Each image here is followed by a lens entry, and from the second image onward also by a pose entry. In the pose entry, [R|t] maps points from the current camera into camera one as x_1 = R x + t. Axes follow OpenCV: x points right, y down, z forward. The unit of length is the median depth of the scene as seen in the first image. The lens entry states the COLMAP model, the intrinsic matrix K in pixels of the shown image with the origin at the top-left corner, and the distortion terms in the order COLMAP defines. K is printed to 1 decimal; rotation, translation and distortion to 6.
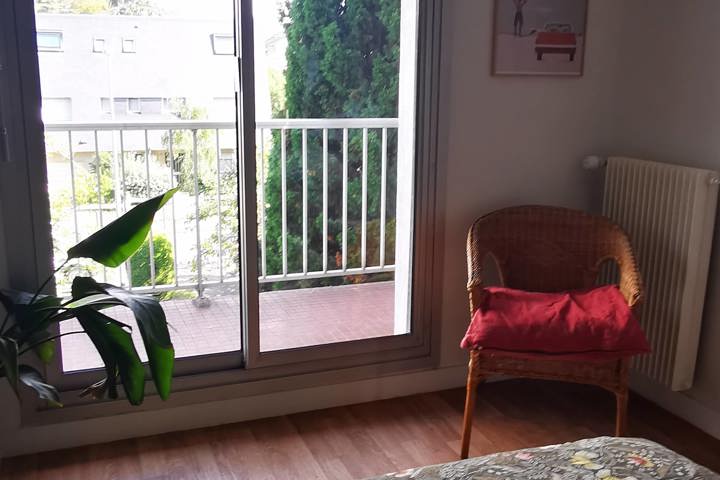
lens RADIAL K [[721.7, 0, 360.0], [0, 721.7, 240.0], [0, 0, 1]] dist [-0.014295, 0.009943]
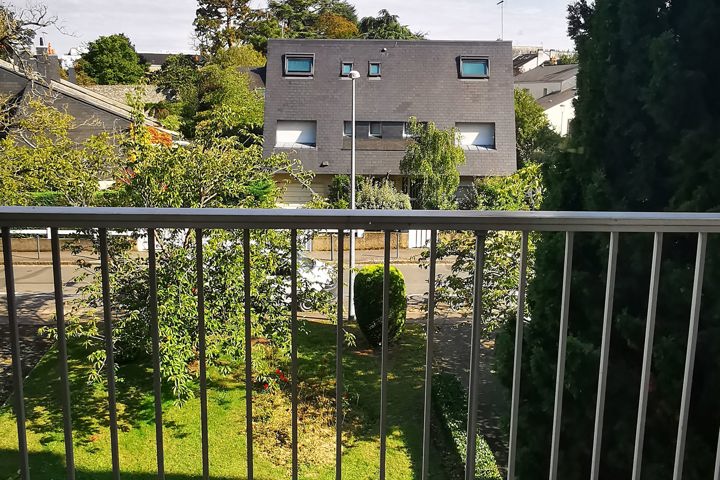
lens RADIAL K [[721.7, 0, 360.0], [0, 721.7, 240.0], [0, 0, 1]] dist [-0.014295, 0.009943]
pose [[0.948977, 0.062259, -0.309139, -0.087007], [-0.071480, 0.997269, -0.018579, -0.073288], [0.307138, 0.039728, 0.950835, 0.277501]]
